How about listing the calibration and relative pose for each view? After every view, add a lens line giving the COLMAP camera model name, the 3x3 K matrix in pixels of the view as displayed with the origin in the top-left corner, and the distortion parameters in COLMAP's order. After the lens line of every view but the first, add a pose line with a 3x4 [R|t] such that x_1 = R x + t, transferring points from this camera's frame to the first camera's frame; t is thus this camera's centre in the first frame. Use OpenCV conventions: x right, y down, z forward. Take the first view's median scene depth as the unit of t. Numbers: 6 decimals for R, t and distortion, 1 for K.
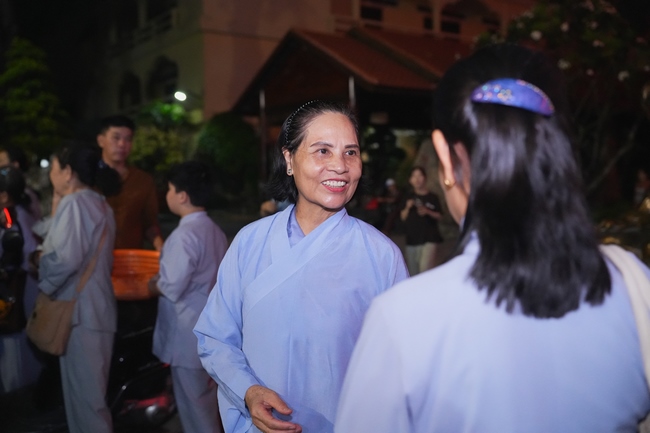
lens RADIAL K [[645.1, 0, 325.4], [0, 645.1, 216.3], [0, 0, 1]] dist [0.005790, 0.000000]
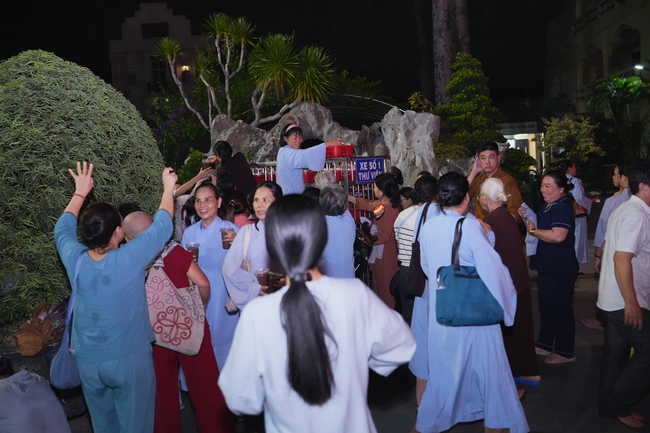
lens RADIAL K [[645.1, 0, 324.9], [0, 645.1, 216.6], [0, 0, 1]] dist [0.005790, 0.000000]
pose [[0.760144, 0.034760, -0.648824, 0.146524], [-0.005604, 0.998882, 0.046949, -0.016215], [0.649730, -0.032052, 0.759489, -0.127136]]
